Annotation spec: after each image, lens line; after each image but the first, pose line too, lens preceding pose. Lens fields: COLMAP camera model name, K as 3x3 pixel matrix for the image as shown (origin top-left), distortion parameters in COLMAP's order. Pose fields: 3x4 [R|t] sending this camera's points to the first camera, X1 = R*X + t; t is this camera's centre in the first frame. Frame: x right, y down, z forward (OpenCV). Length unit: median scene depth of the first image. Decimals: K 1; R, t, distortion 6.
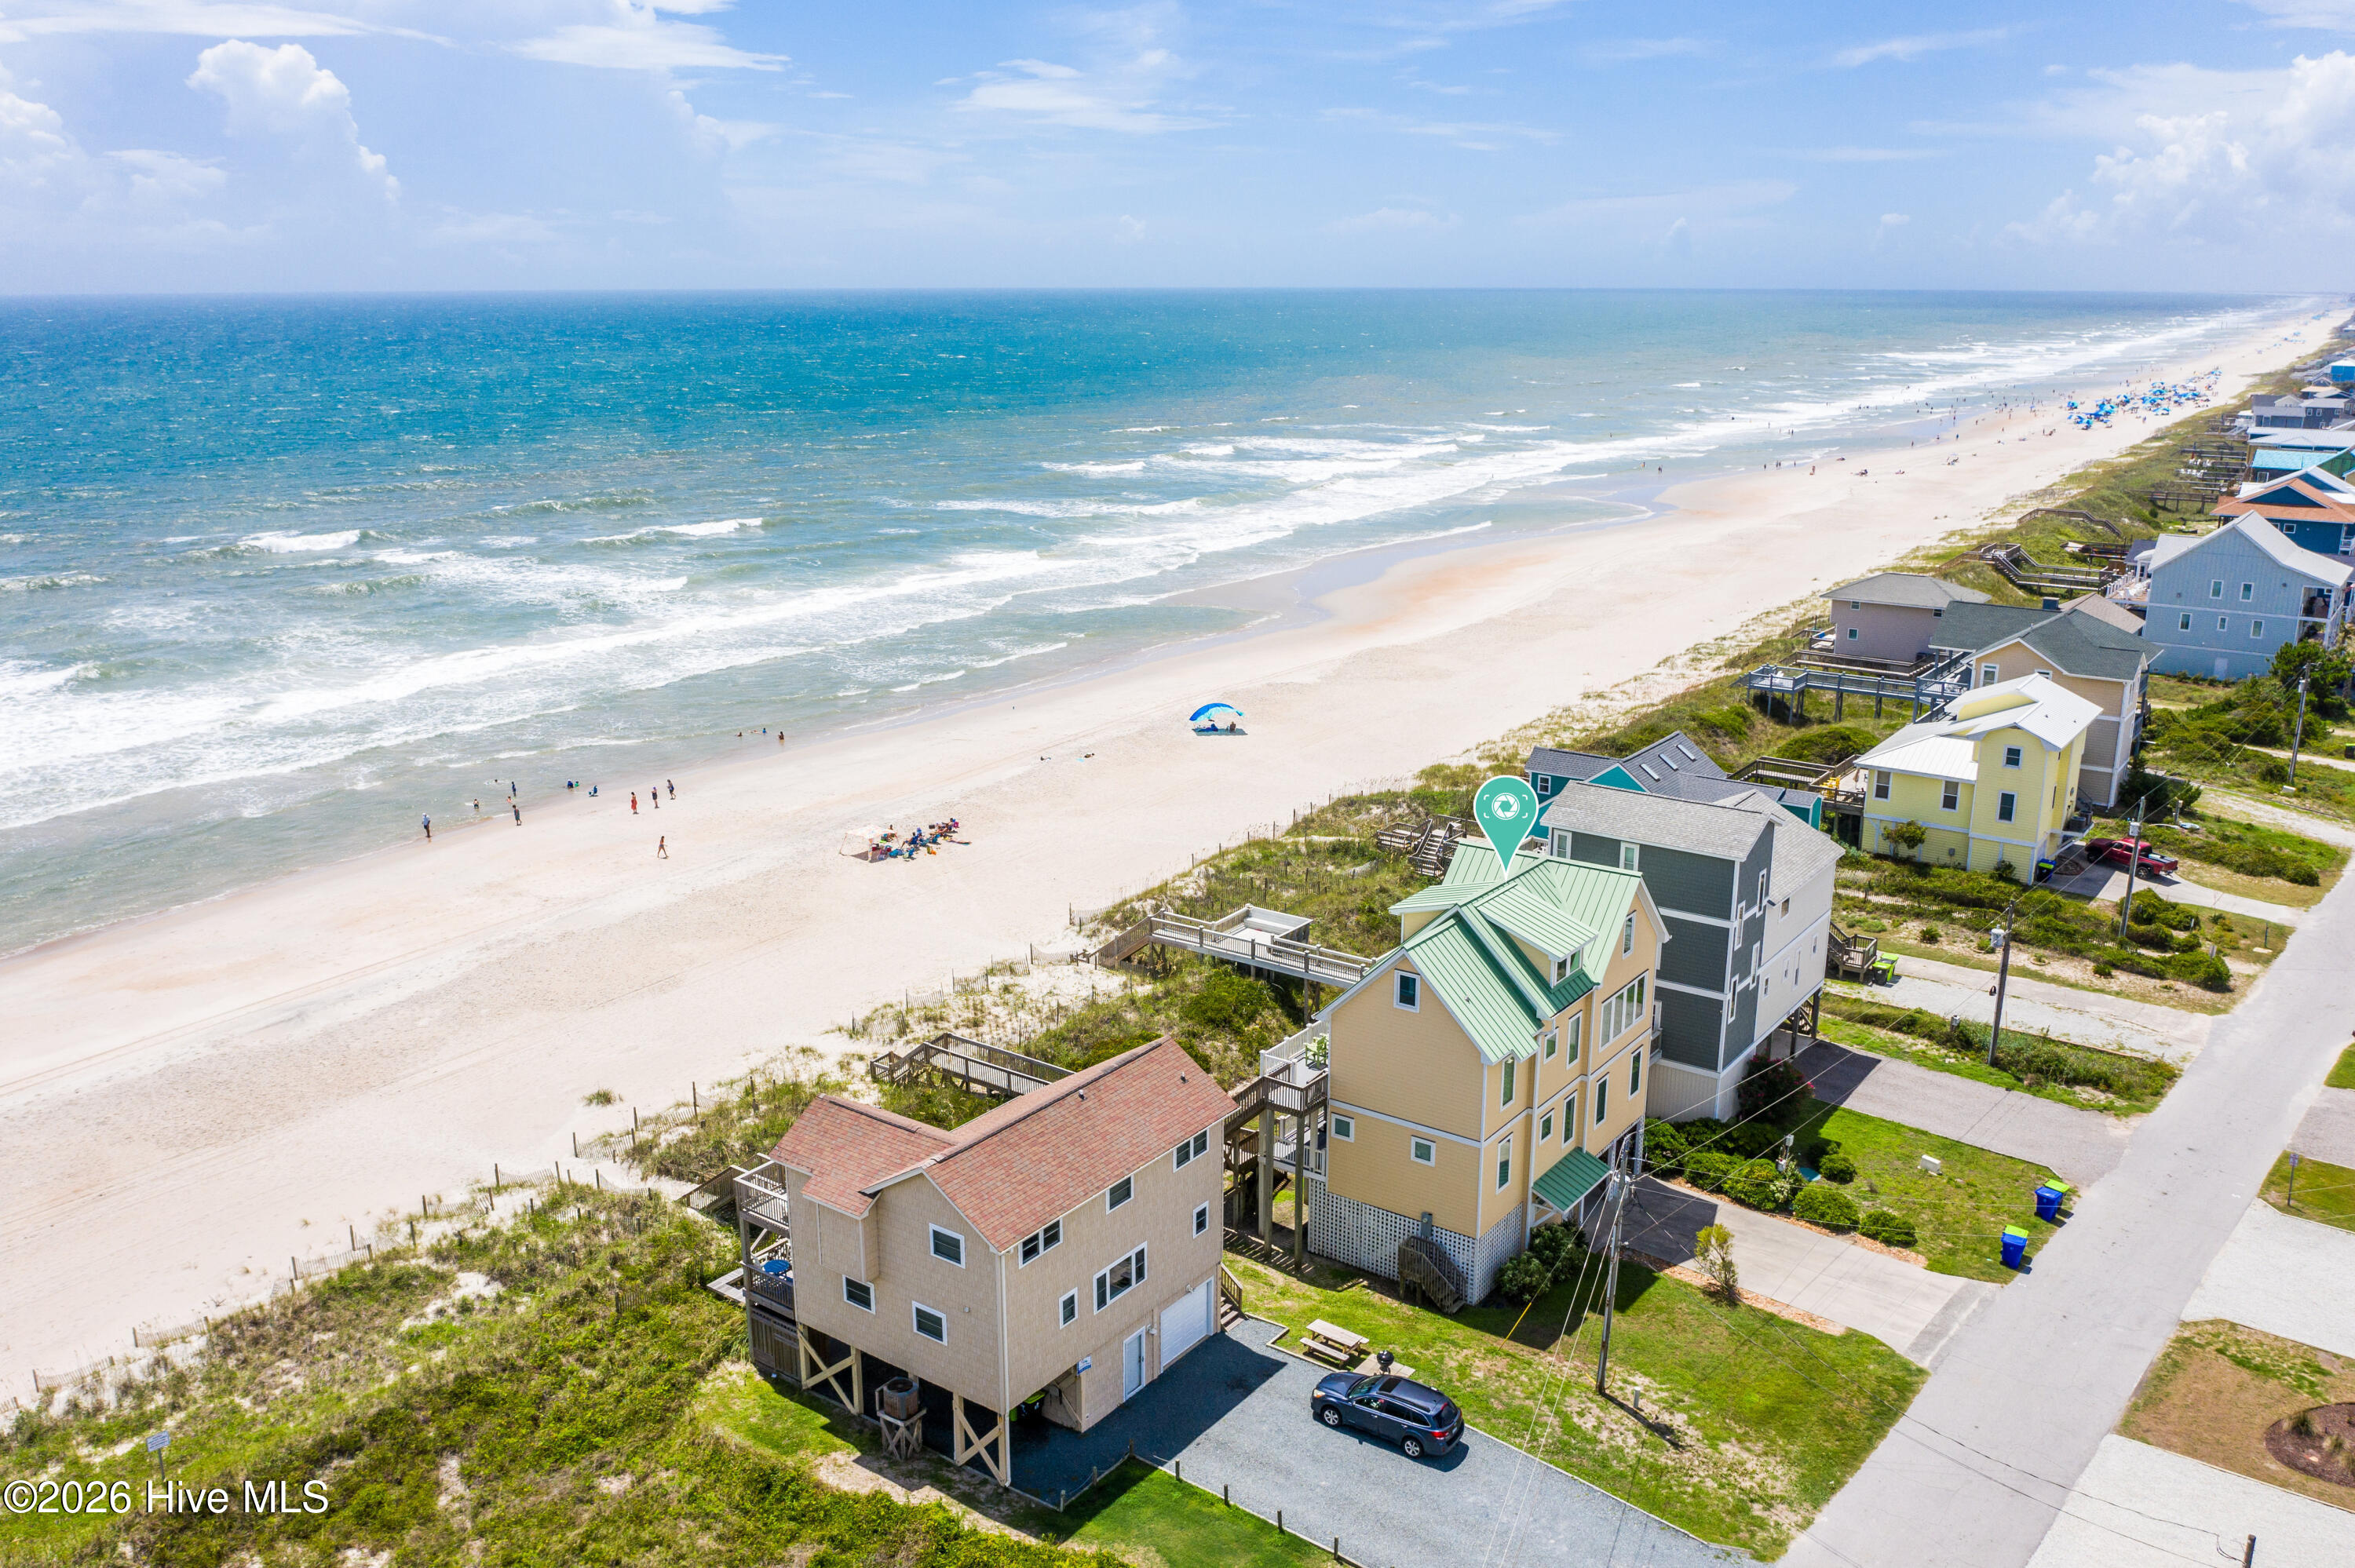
lens RADIAL K [[1850.3, 0, 1174.0], [0, 1850.3, 805.1], [0, 0, 1]] dist [-0.033536, -0.007032]
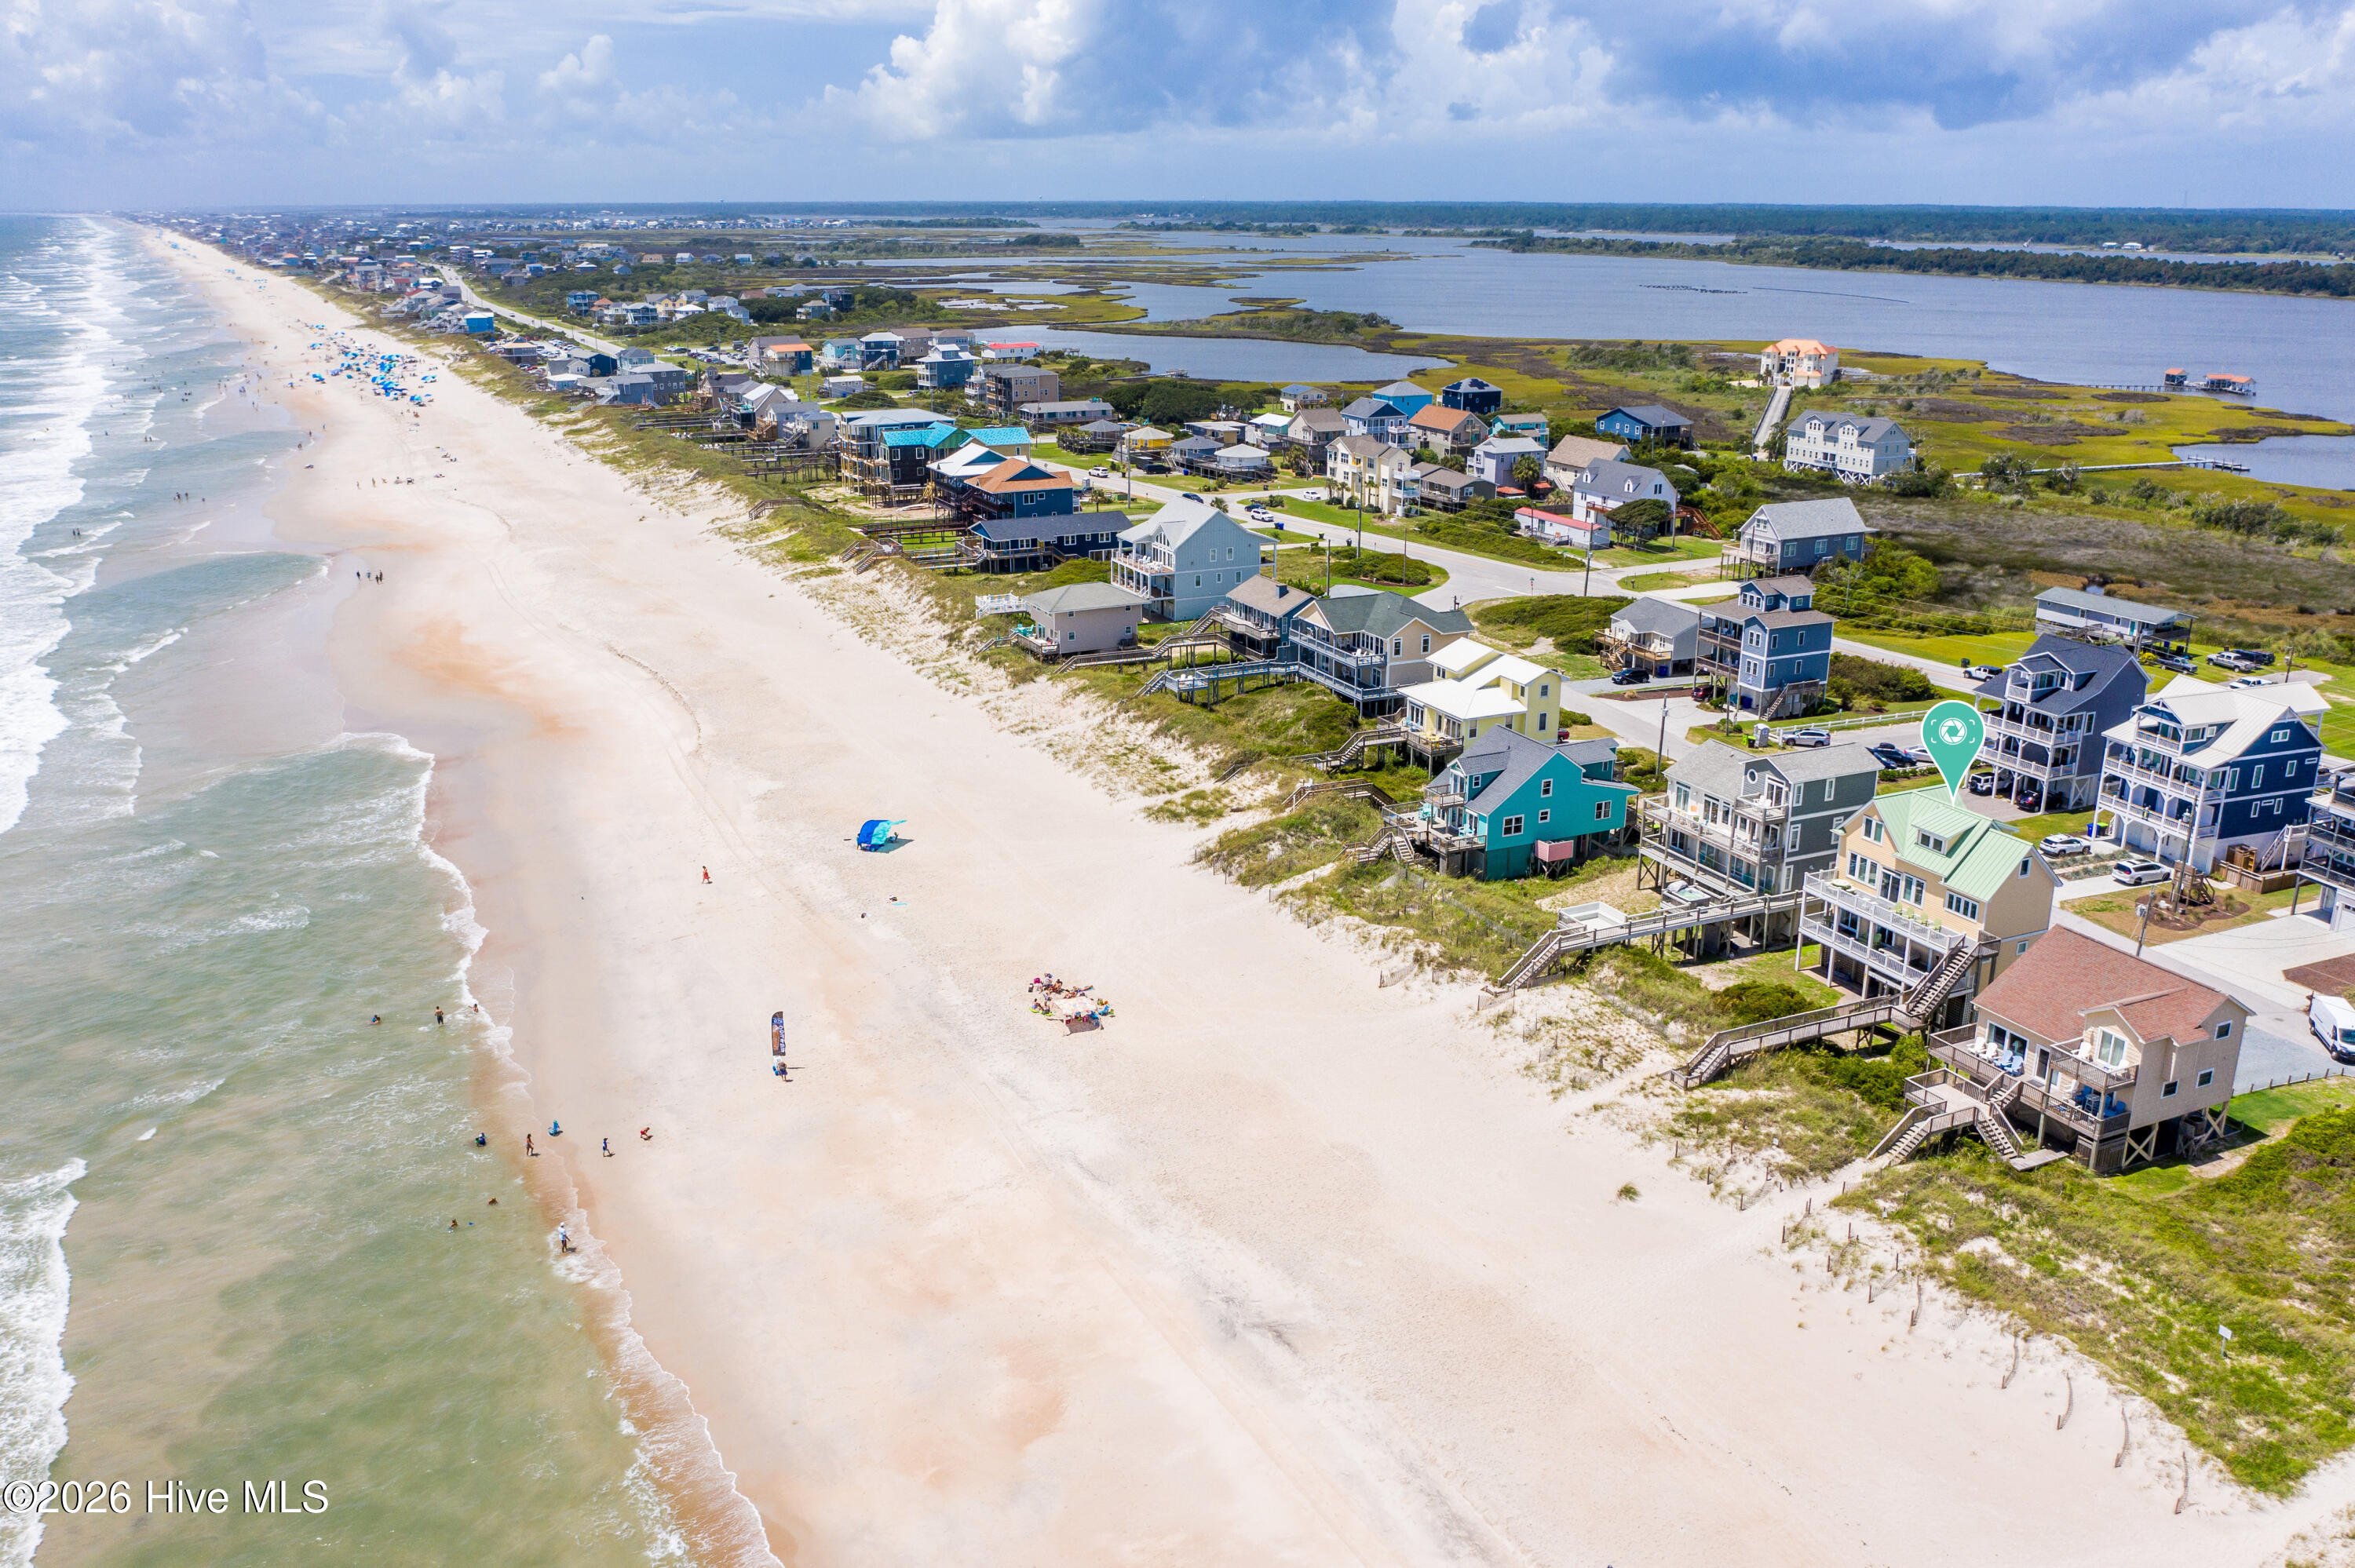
lens RADIAL K [[1850.3, 0, 1162.3], [0, 1850.3, 800.4], [0, 0, 1]] dist [-0.033536, -0.007032]
pose [[0.485454, -0.270735, 0.831286, -1.854941], [0.238741, 0.955756, 0.171852, -0.502244], [-0.841033, 0.115036, 0.528611, 0.736236]]
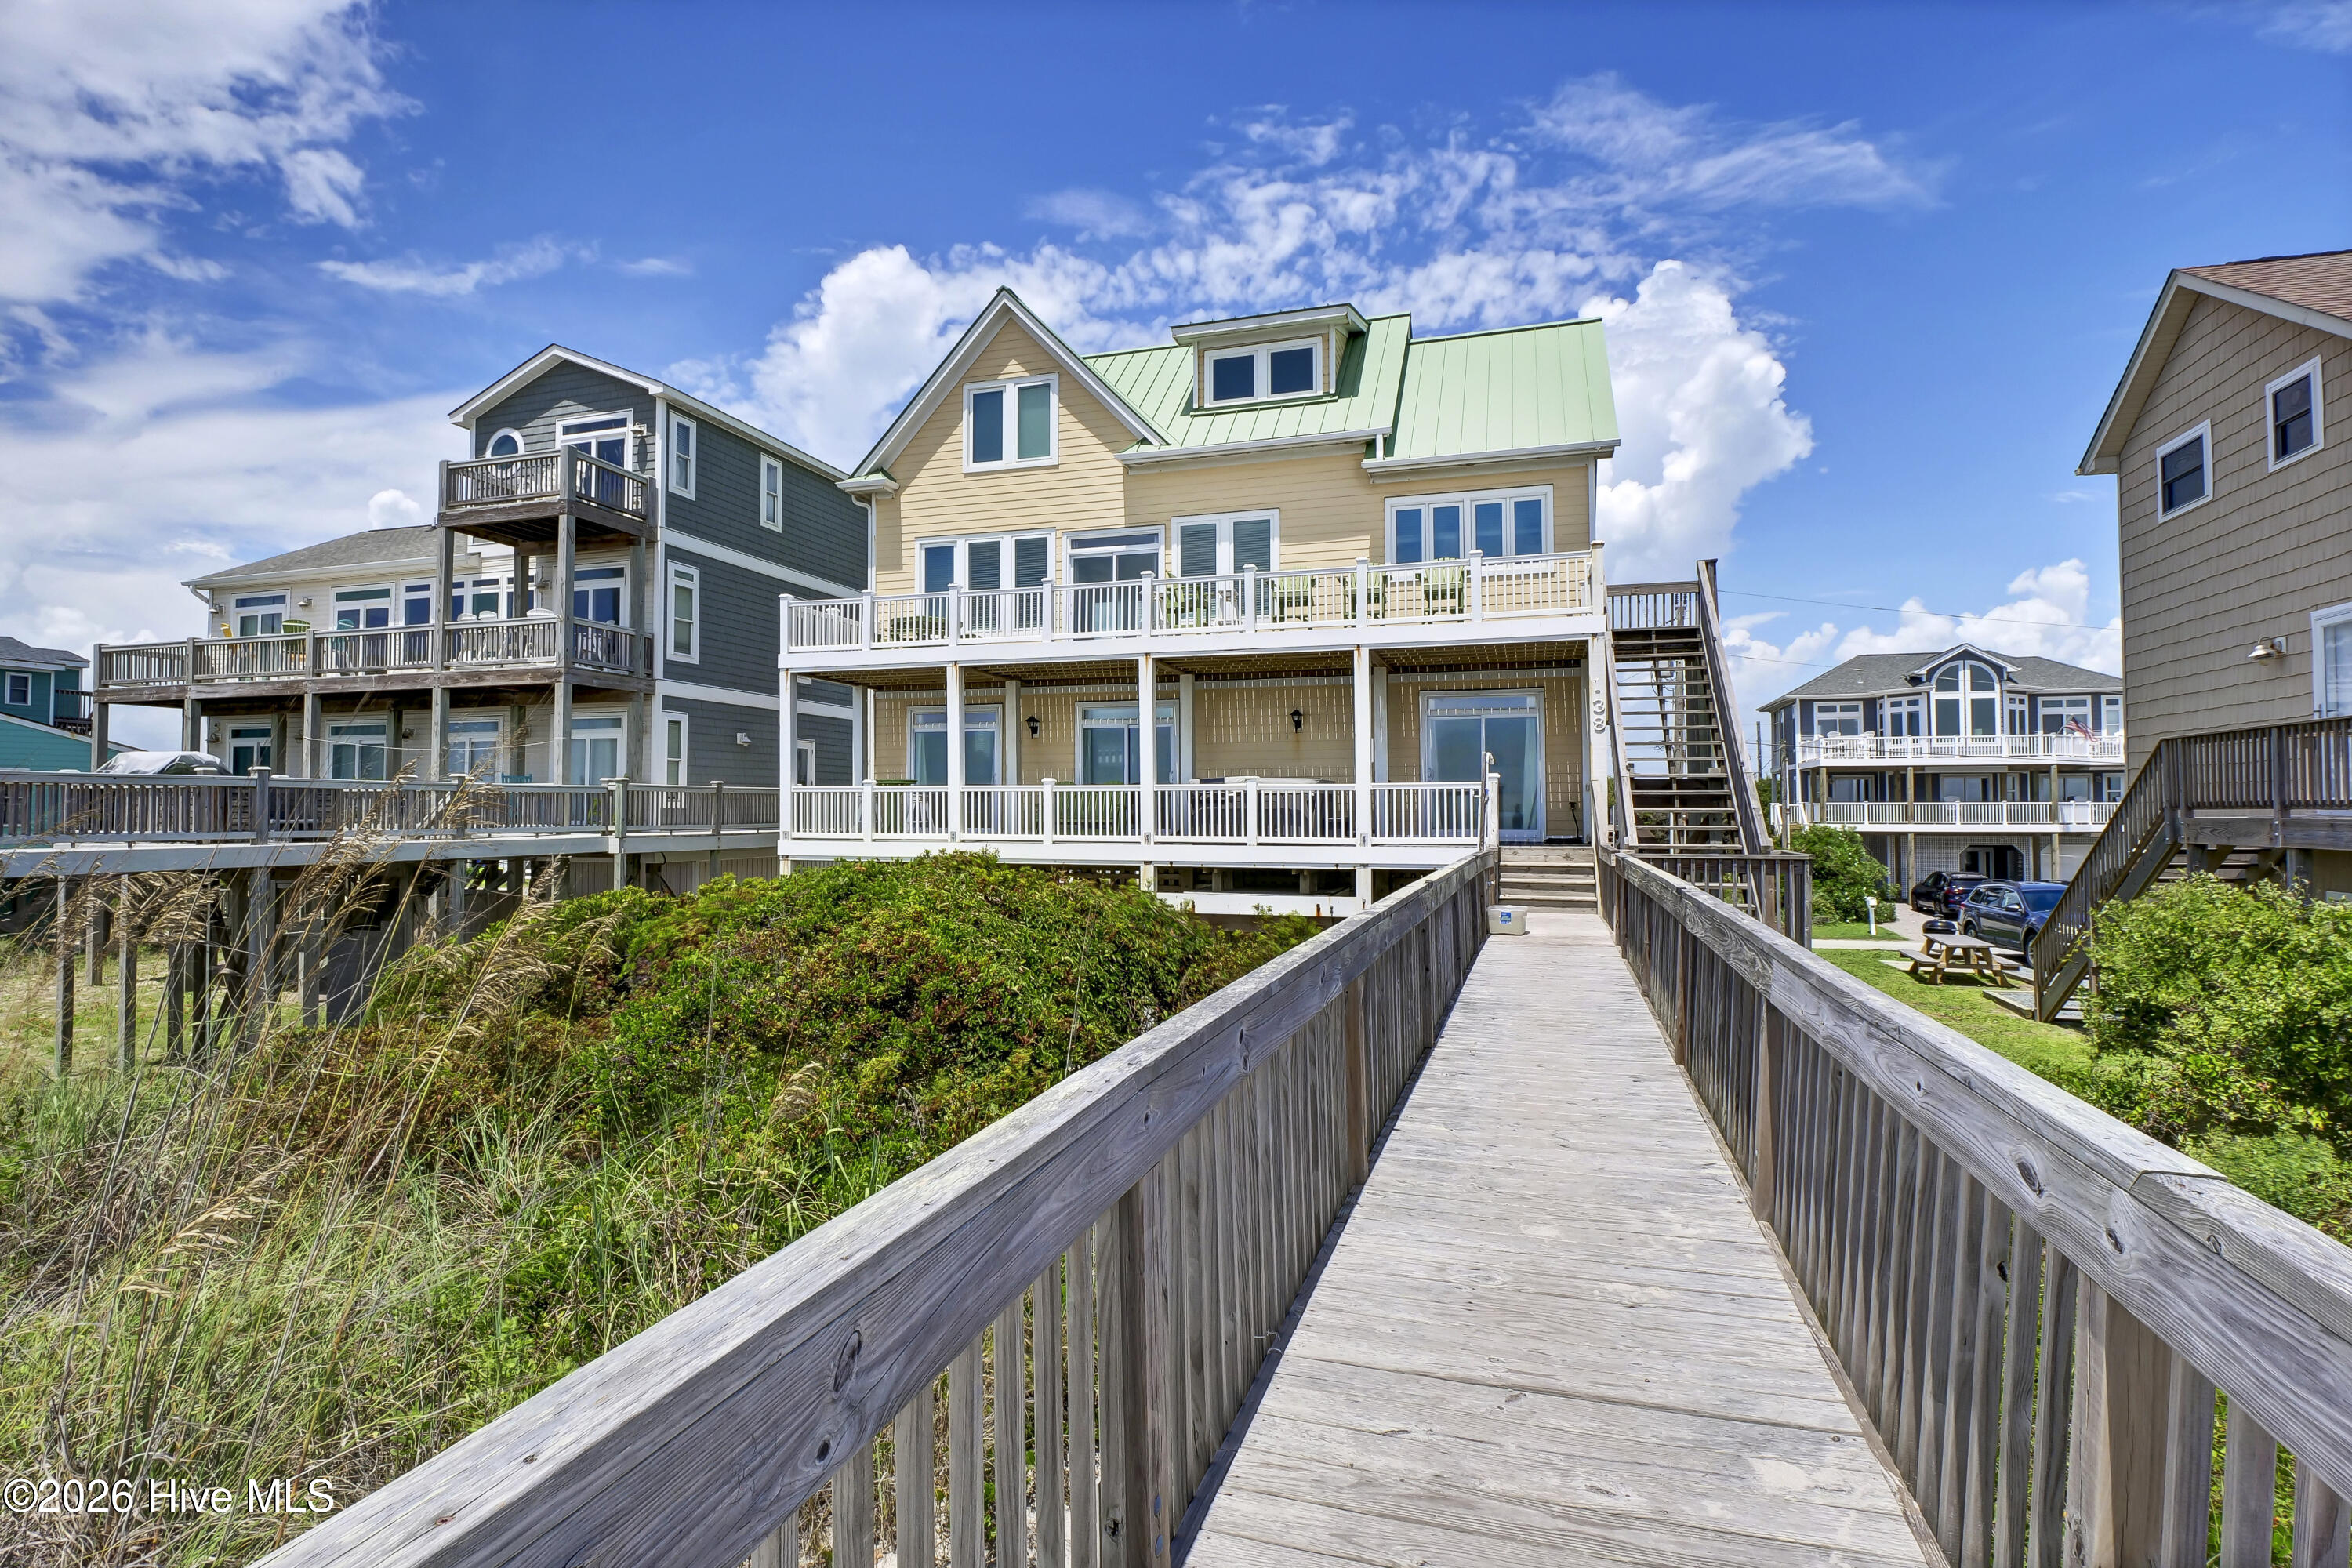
lens RADIAL K [[1152.0, 0, 1163.5], [0, 1152.0, 770.2], [0, 0, 1]] dist [-0.009688, -0.003733]
pose [[-0.317374, 0.036689, 0.947591, -0.151323], [0.257803, 0.964955, 0.048984, 0.153912], [-0.912585, 0.259838, -0.315710, 1.242134]]
